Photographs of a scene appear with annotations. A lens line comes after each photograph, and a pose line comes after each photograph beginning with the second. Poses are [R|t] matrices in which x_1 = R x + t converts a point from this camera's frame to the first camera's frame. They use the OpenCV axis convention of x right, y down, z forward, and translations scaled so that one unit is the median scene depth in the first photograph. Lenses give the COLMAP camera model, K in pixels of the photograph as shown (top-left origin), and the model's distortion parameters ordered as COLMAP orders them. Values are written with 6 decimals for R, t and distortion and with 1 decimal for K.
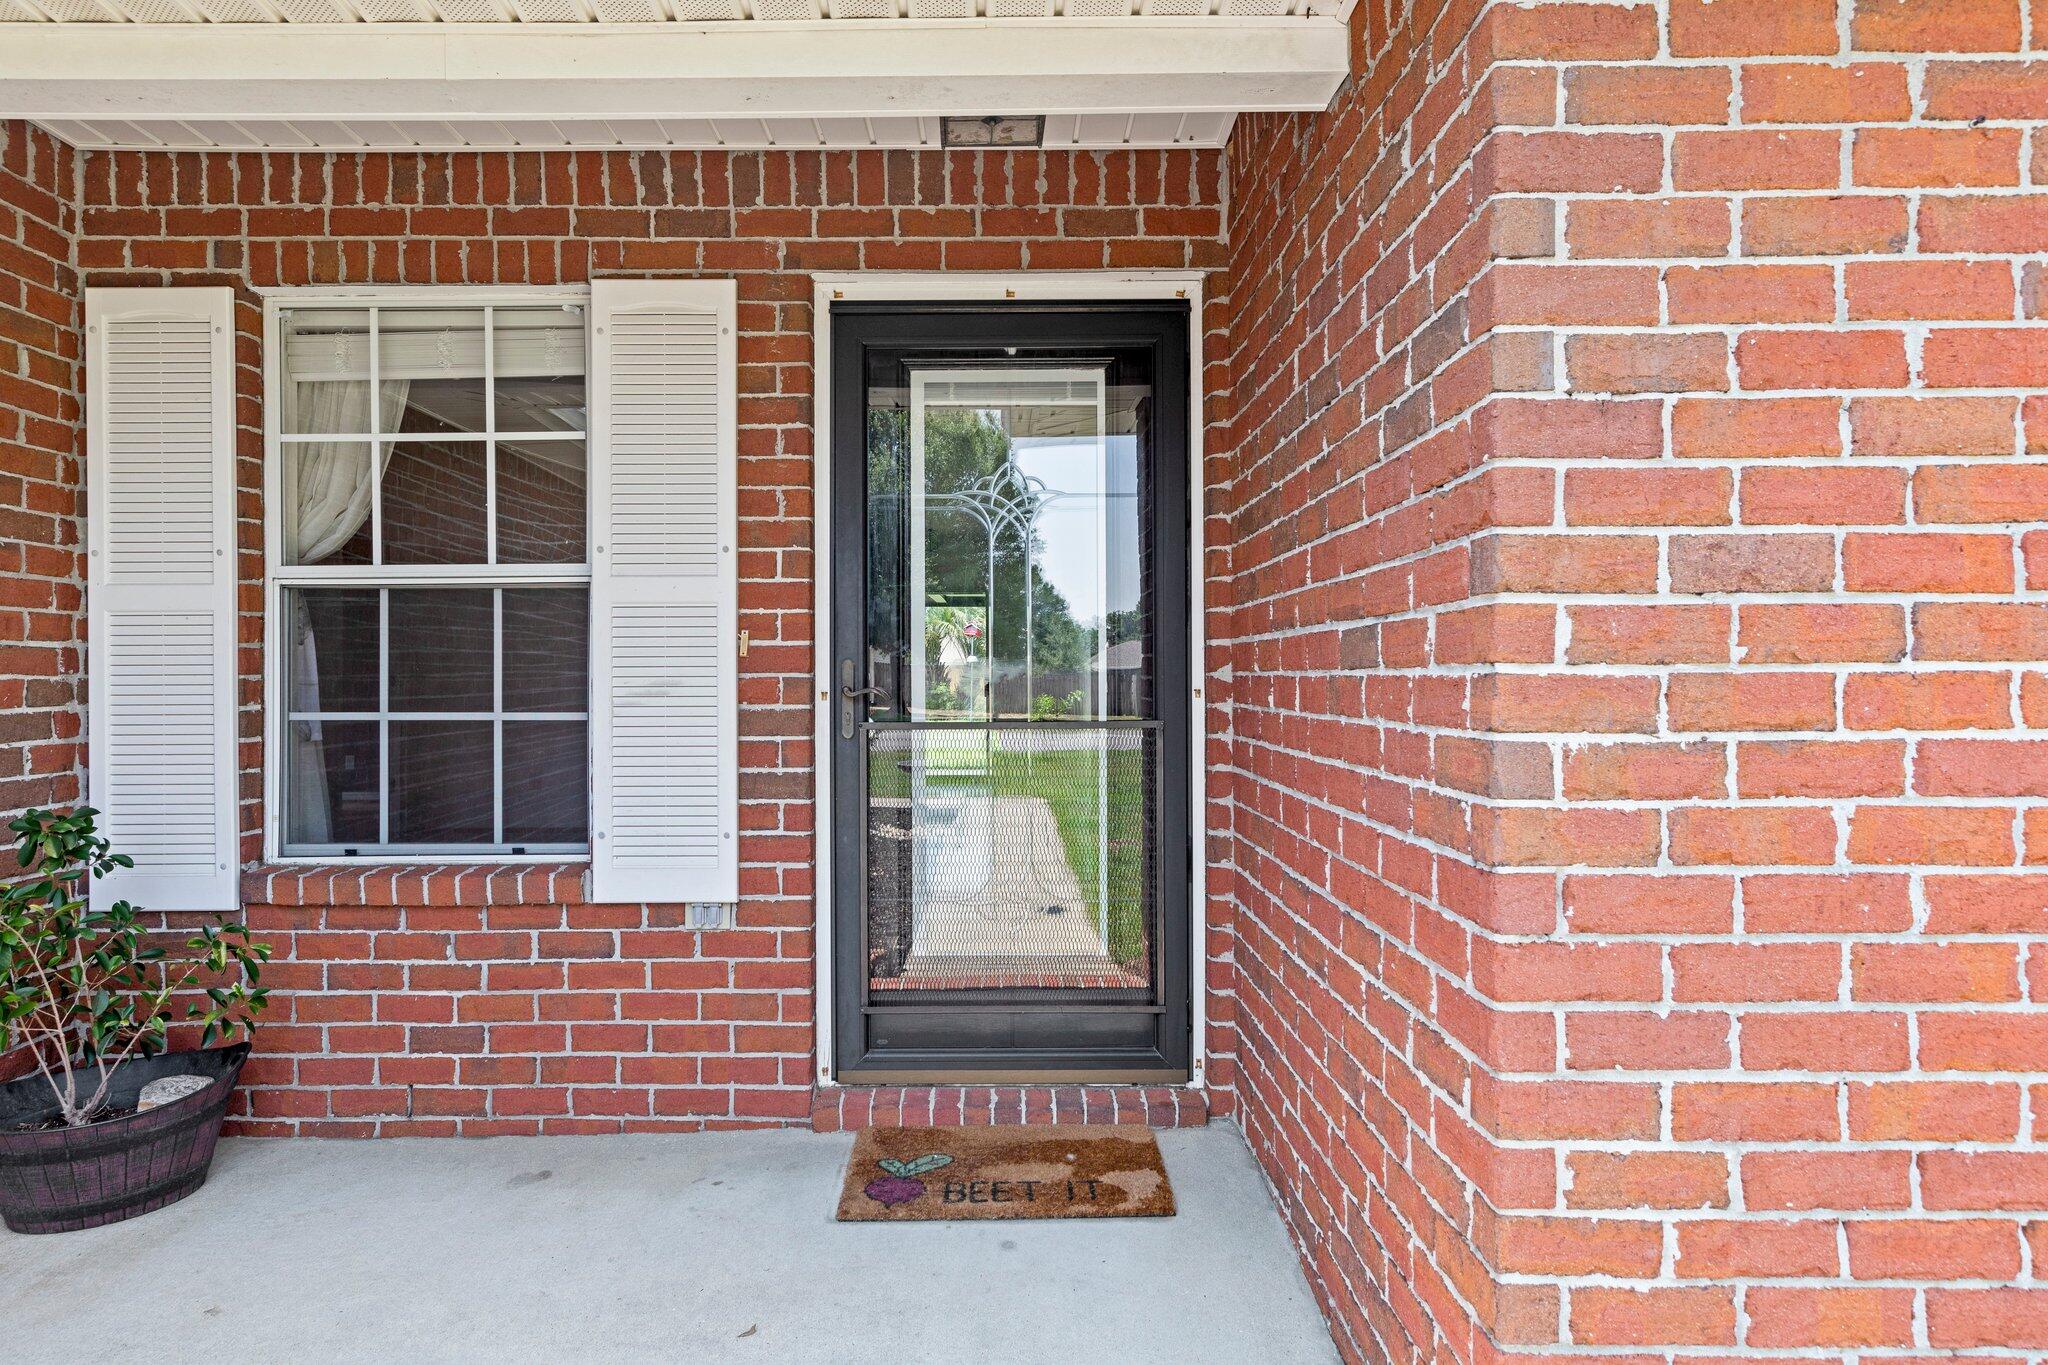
lens RADIAL K [[1194.6, 0, 1024.0], [0, 1194.6, 682.5], [0, 0, 1]] dist [0.000654, 0.000722]
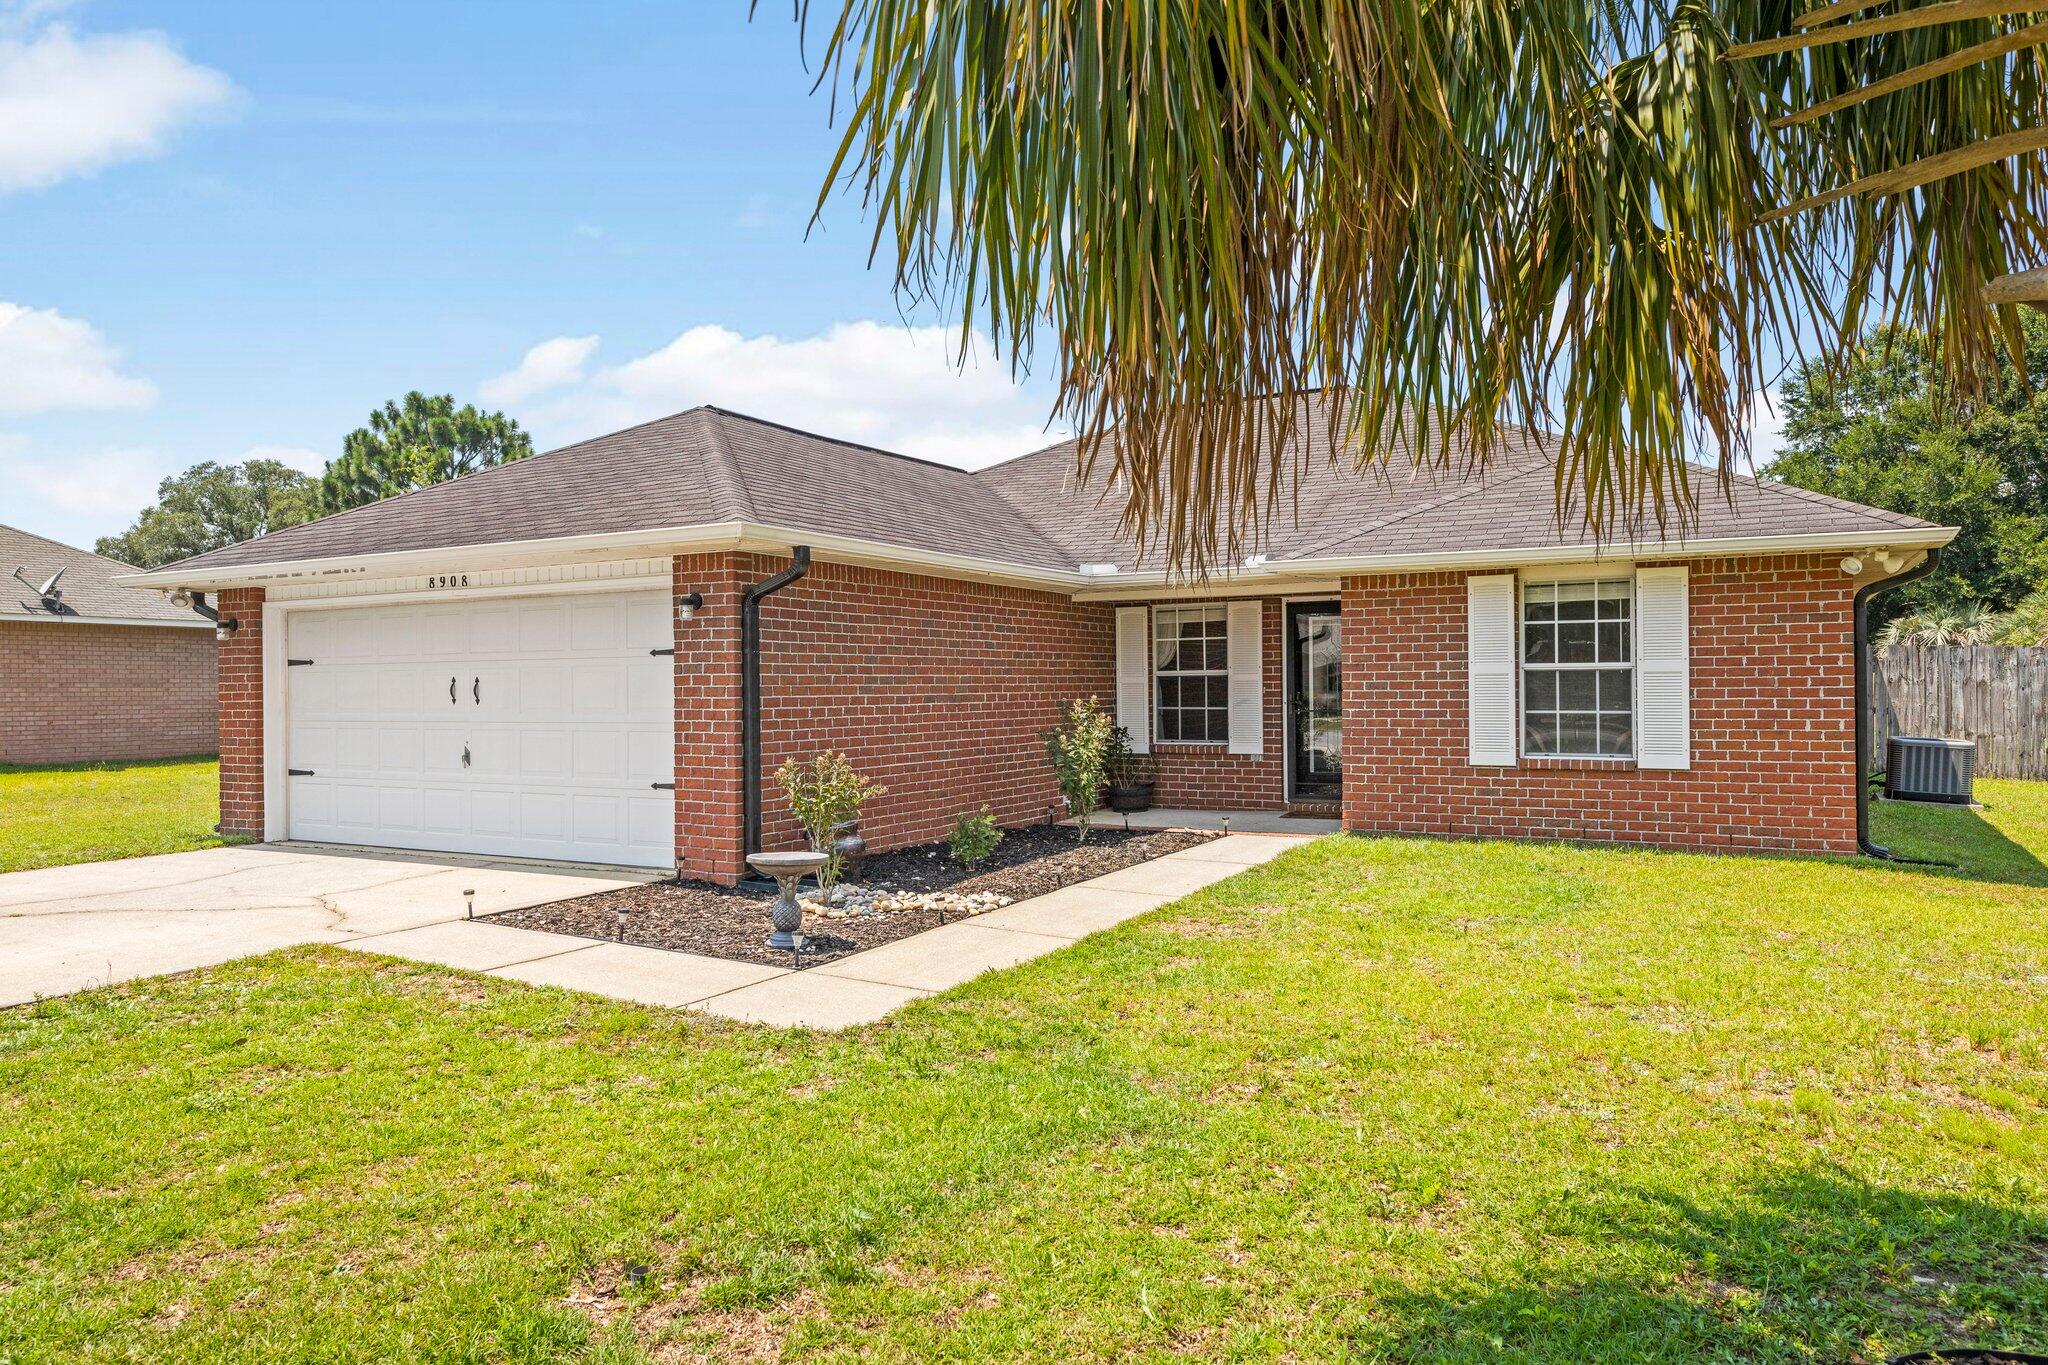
lens RADIAL K [[1319.6, 0, 1024.0], [0, 1319.6, 682.5], [0, 0, 1]] dist [0.018780, 0.000240]
pose [[0.871845, -0.006698, -0.489735, 1.232731], [0.005783, 0.999978, -0.003381, -0.047844], [0.489747, 0.000115, 0.871865, -3.260218]]
